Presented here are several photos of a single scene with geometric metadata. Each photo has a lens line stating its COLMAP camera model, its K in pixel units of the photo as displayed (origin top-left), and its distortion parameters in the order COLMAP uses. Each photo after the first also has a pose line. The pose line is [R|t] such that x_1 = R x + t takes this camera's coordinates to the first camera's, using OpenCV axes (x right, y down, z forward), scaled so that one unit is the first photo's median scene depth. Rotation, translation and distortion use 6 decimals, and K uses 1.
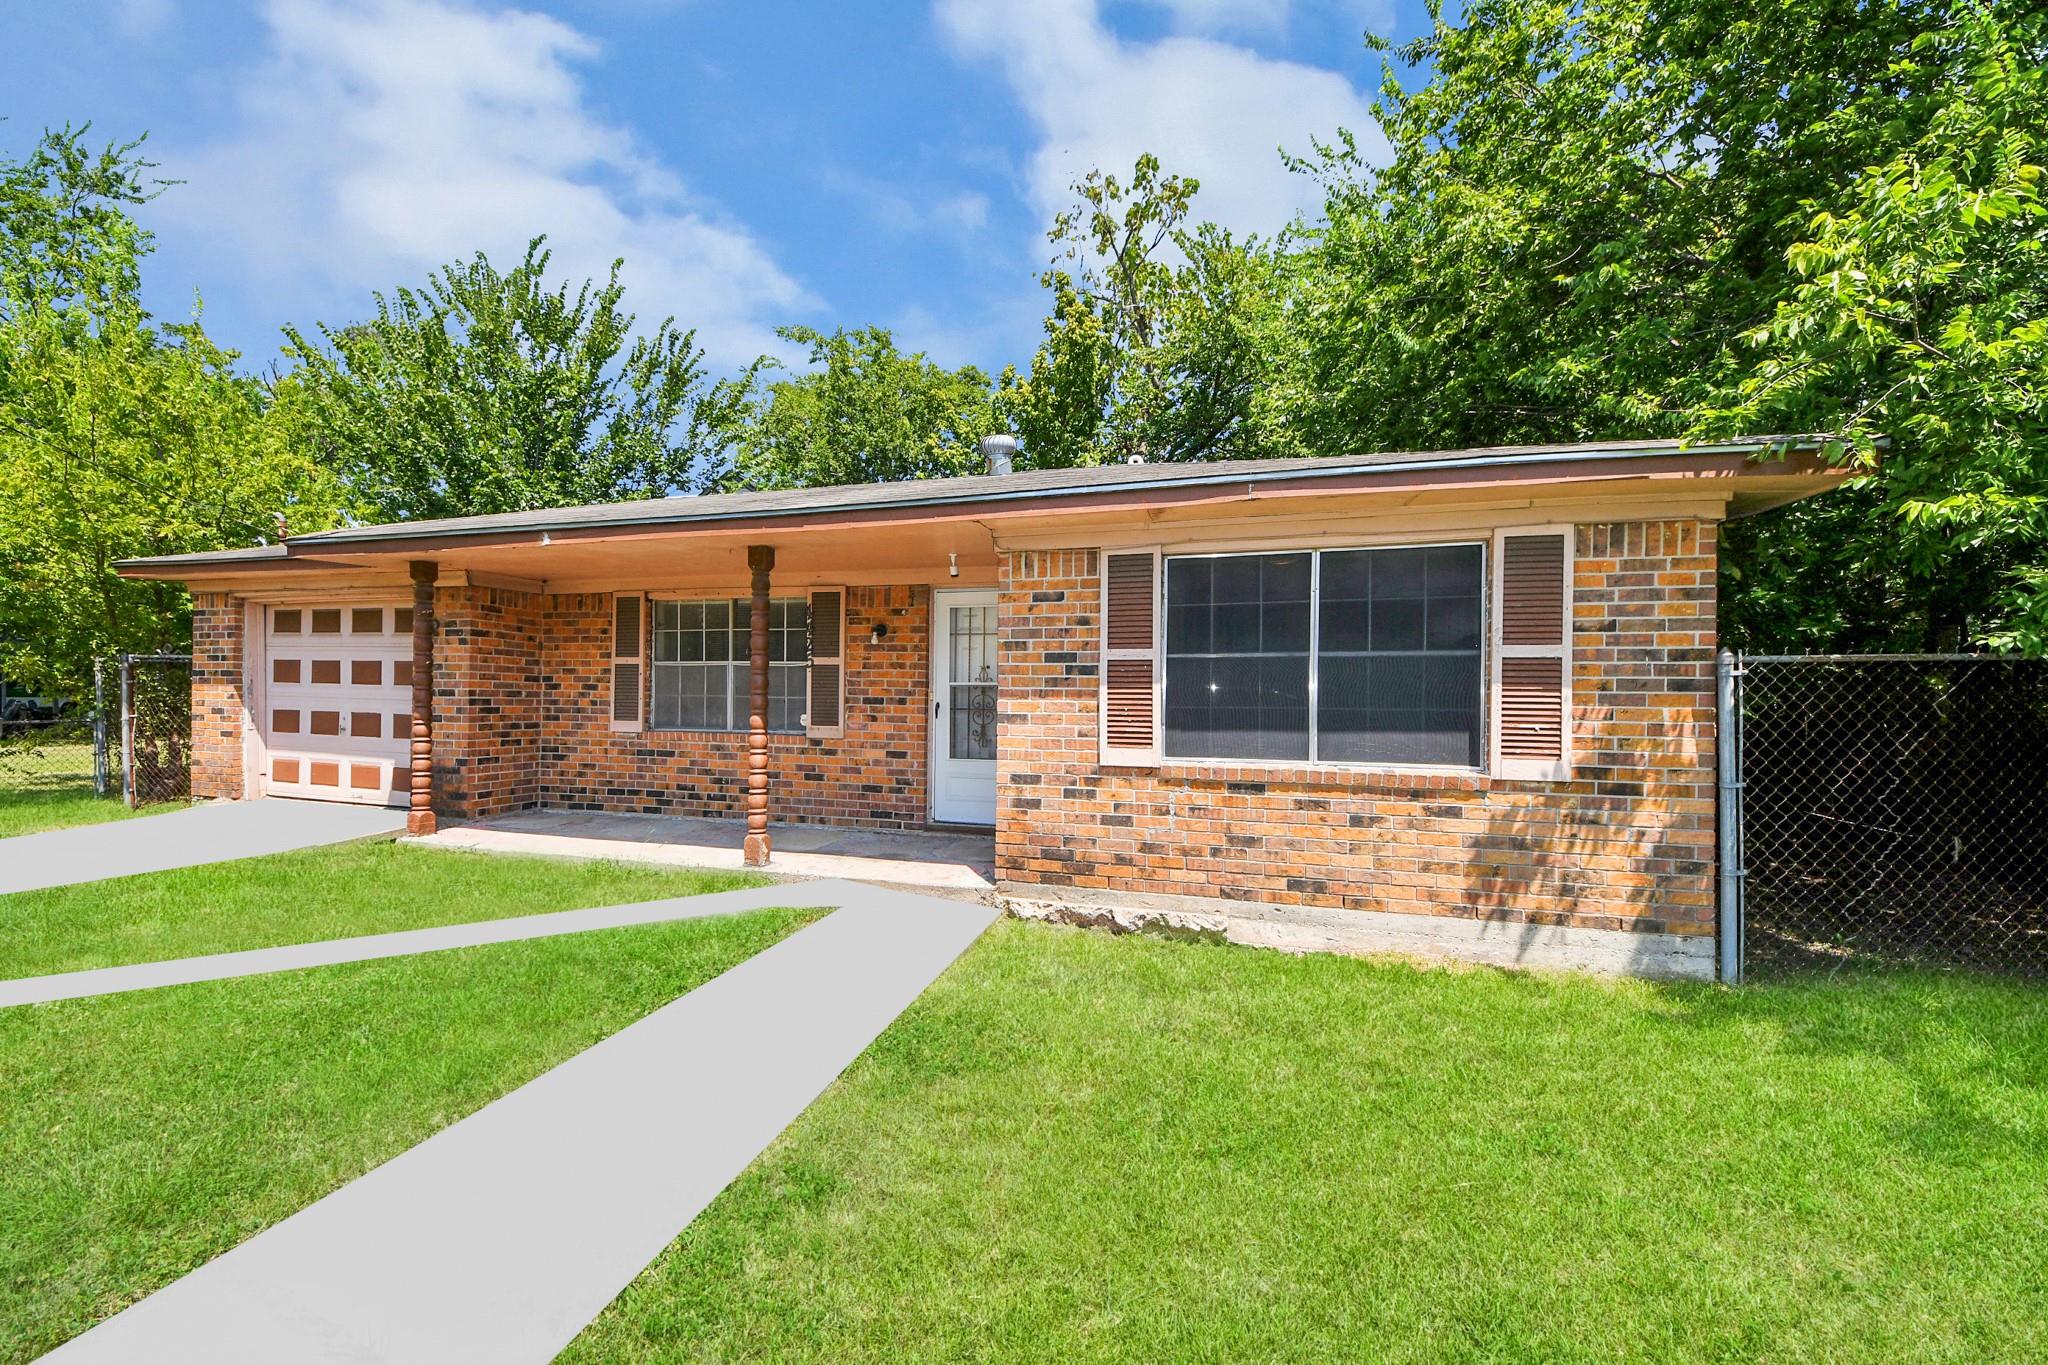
lens RADIAL K [[723.7, 0, 1018.6], [0, 723.7, 694.5], [0, 0, 1]] dist [0.047950, -0.032234]
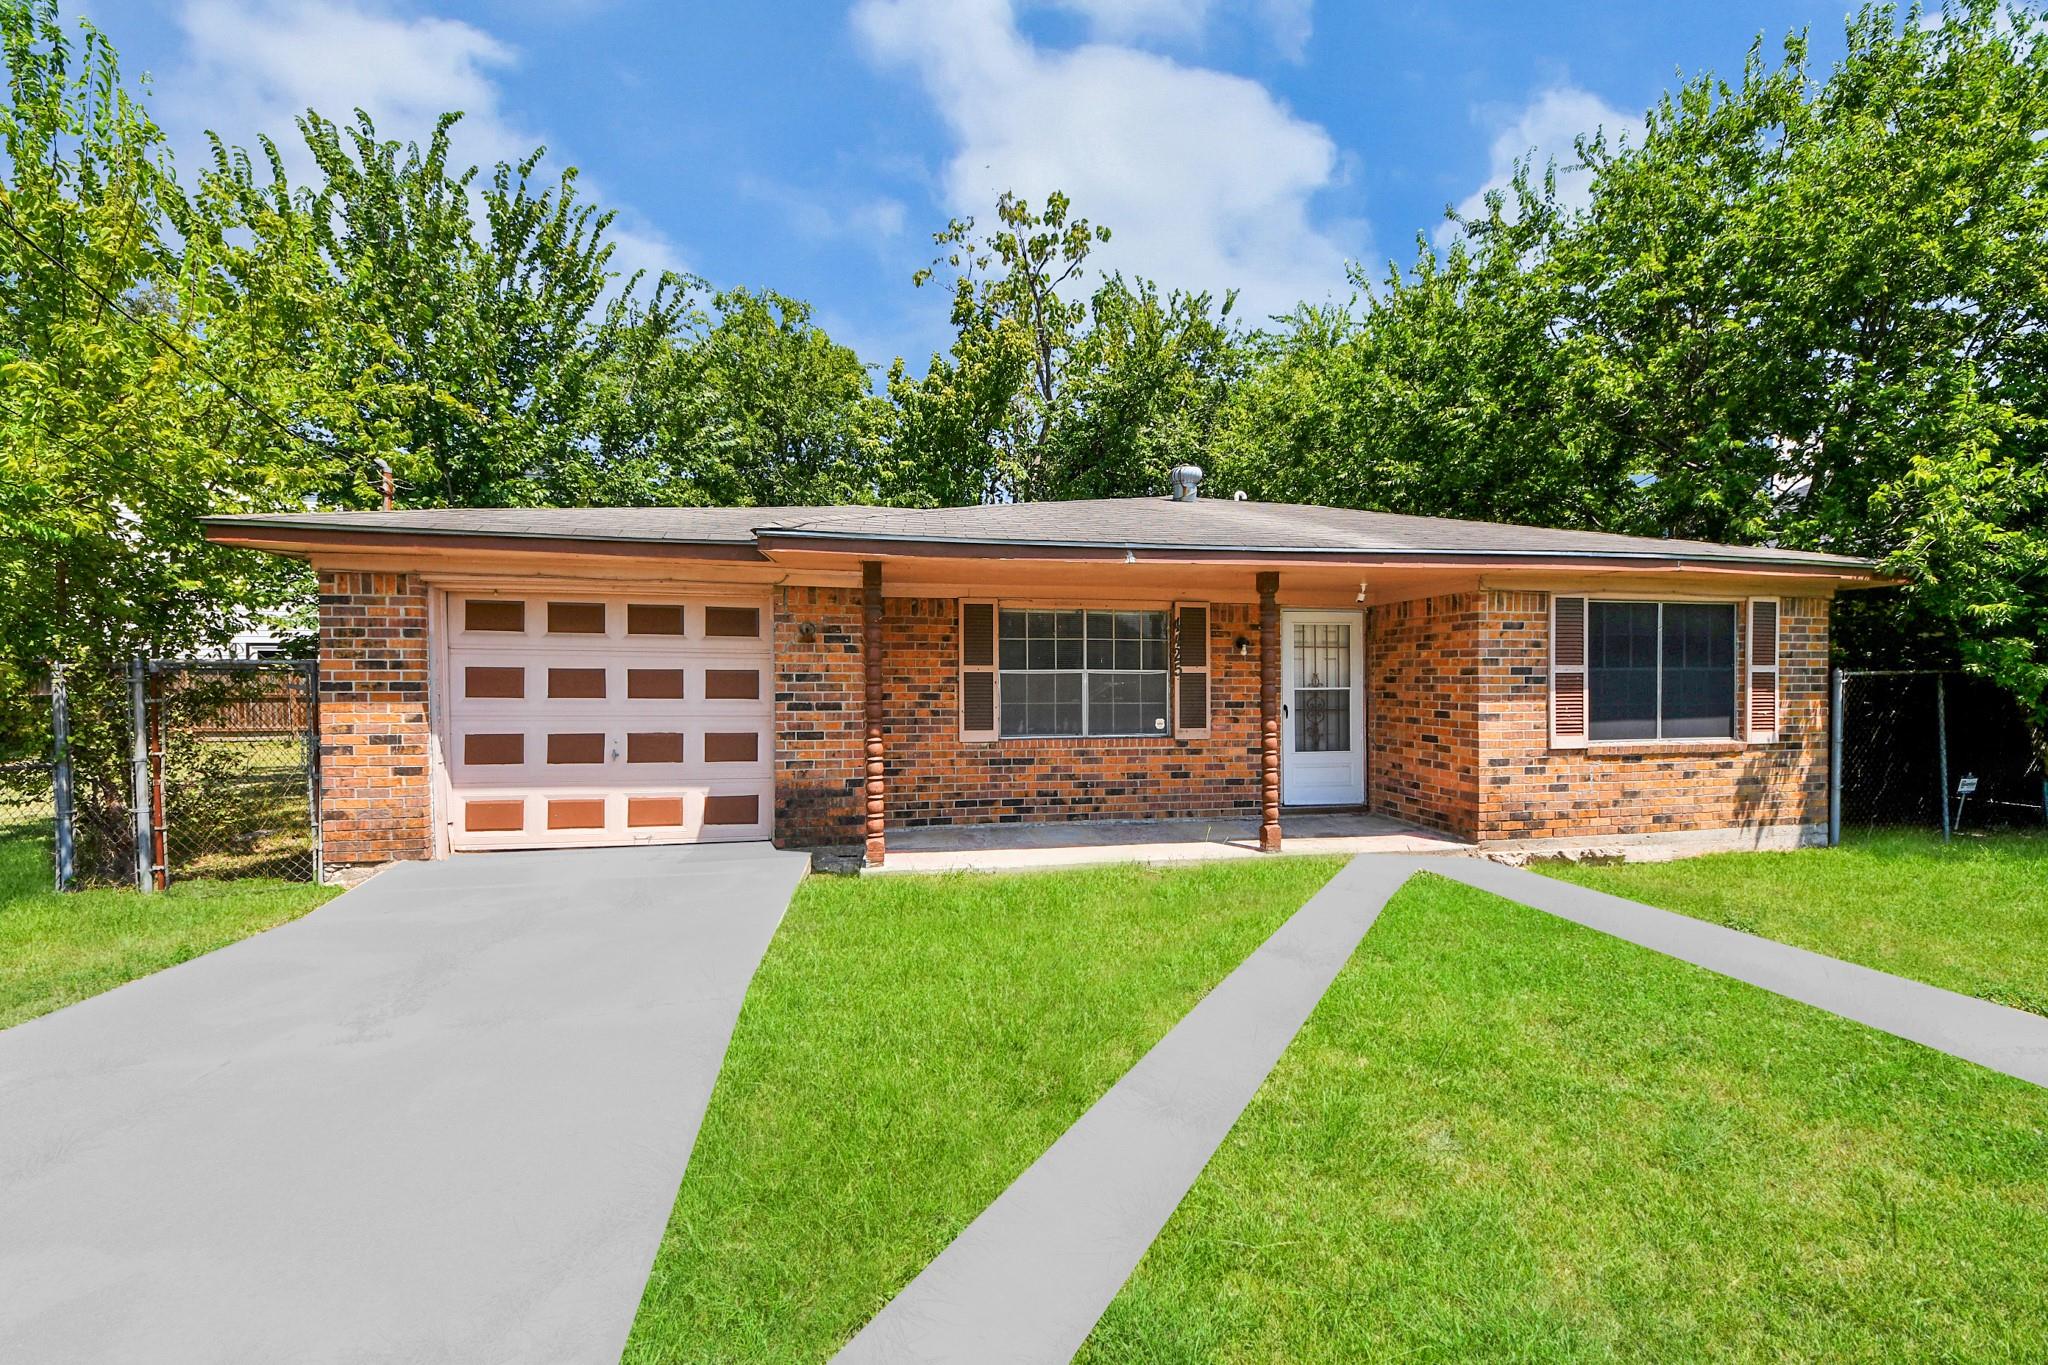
lens RADIAL K [[720.6, 0, 1018.5], [0, 720.6, 696.3], [0, 0, 1]] dist [0.042655, -0.029889]
pose [[0.906418, -0.018654, 0.421970, -0.998599], [0.012760, 0.999778, 0.016788, -0.028124], [-0.422189, -0.009832, 0.906454, 0.116585]]
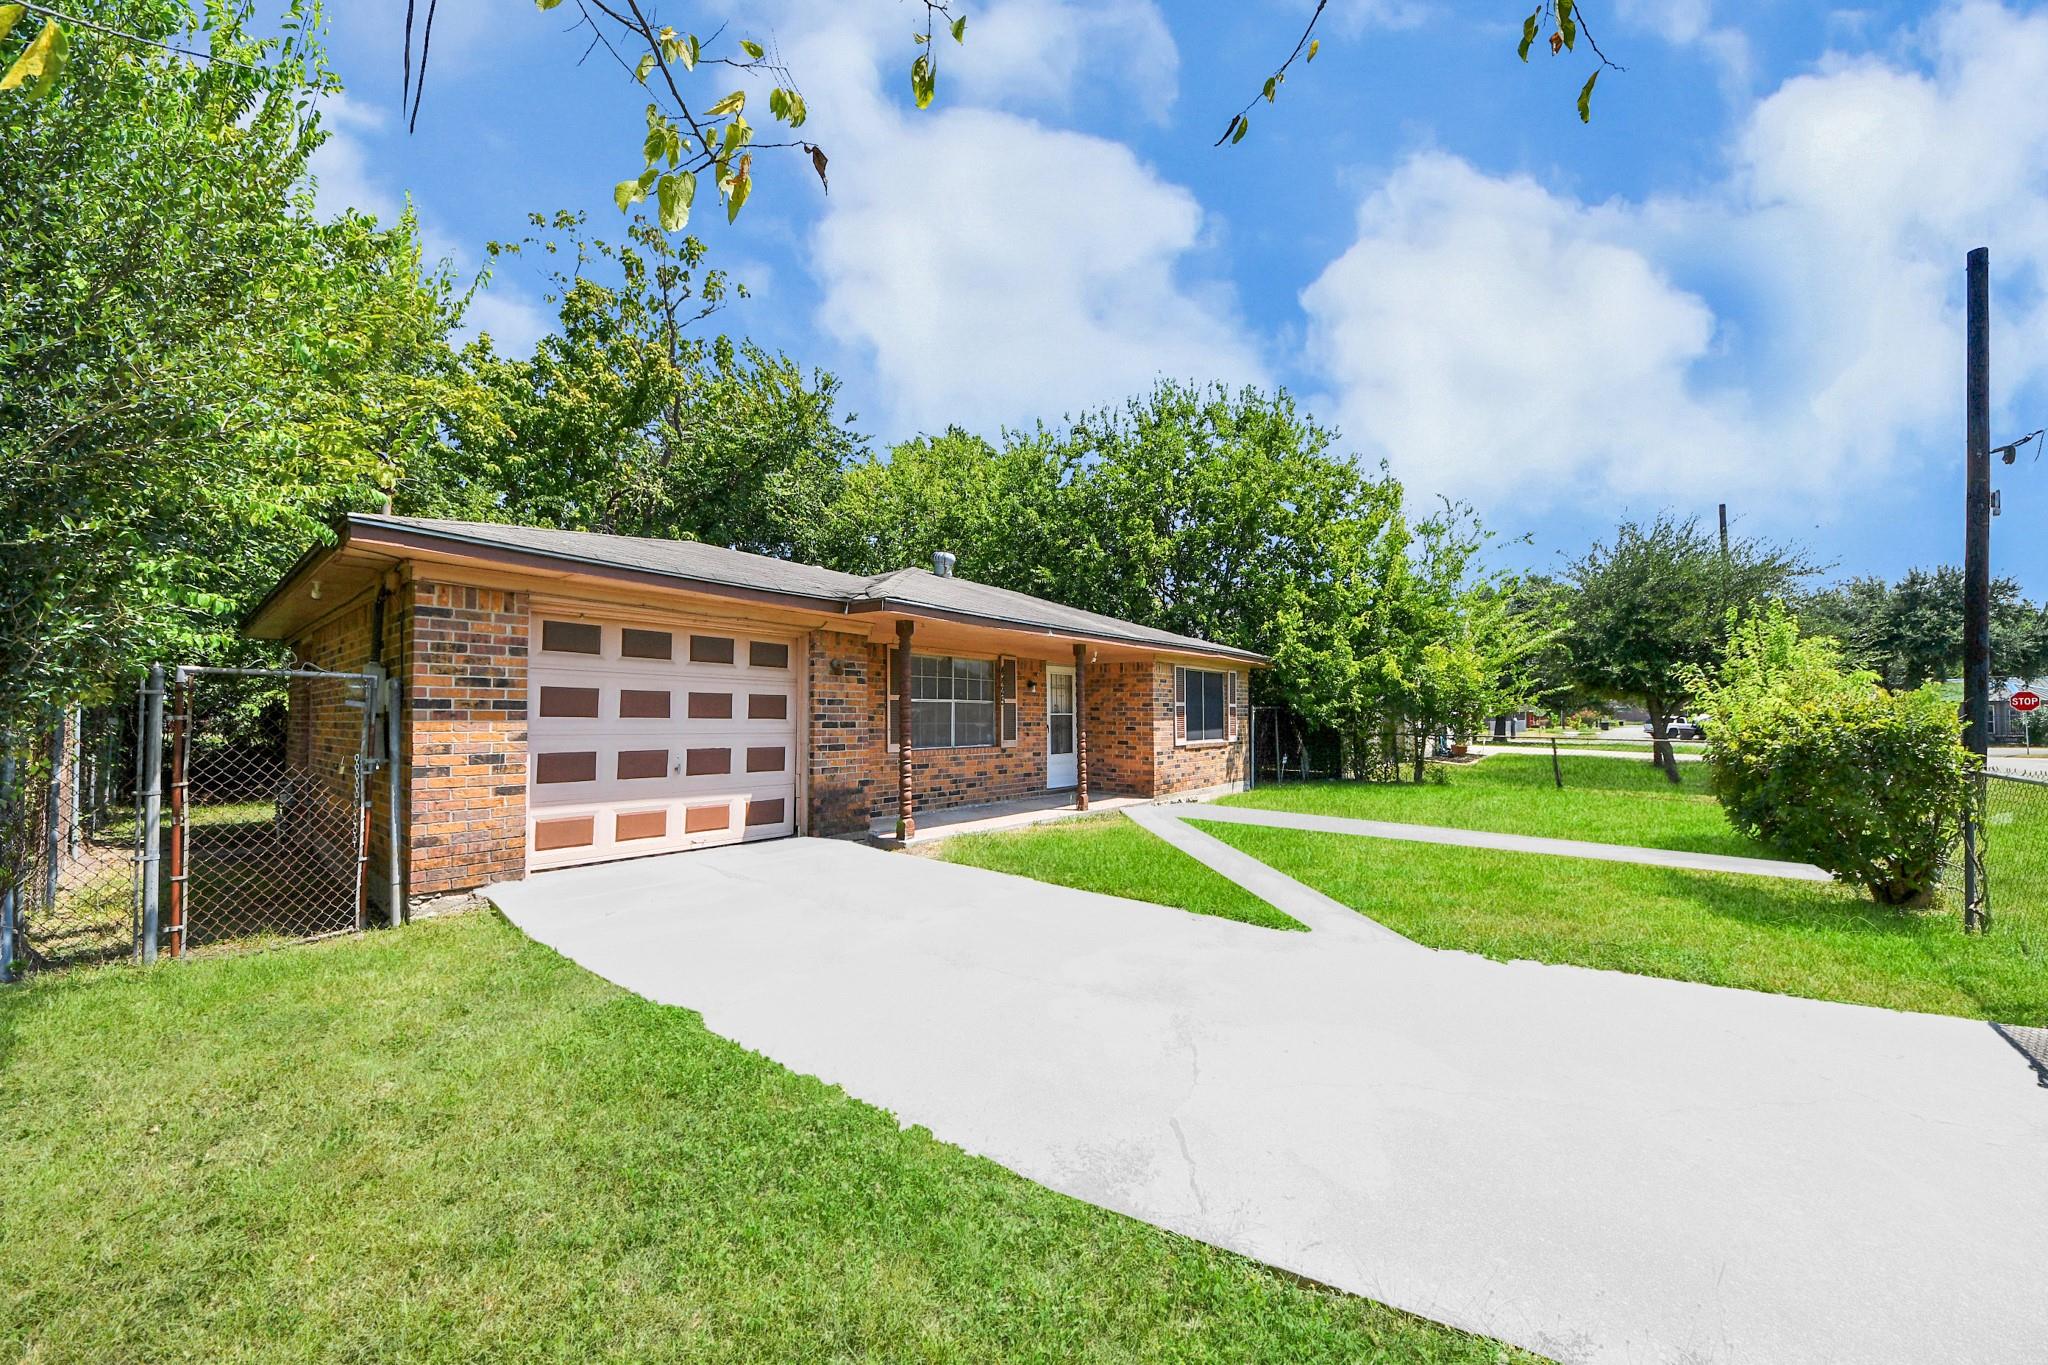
lens RADIAL K [[722.7, 0, 1018.3], [0, 722.7, 695.9], [0, 0, 1]] dist [0.036774, -0.024962]
pose [[0.413139, 0.016801, 0.910513, -1.812369], [0.007195, 0.999738, -0.021711, -0.022126], [-0.910640, 0.015521, 0.412910, 0.305195]]
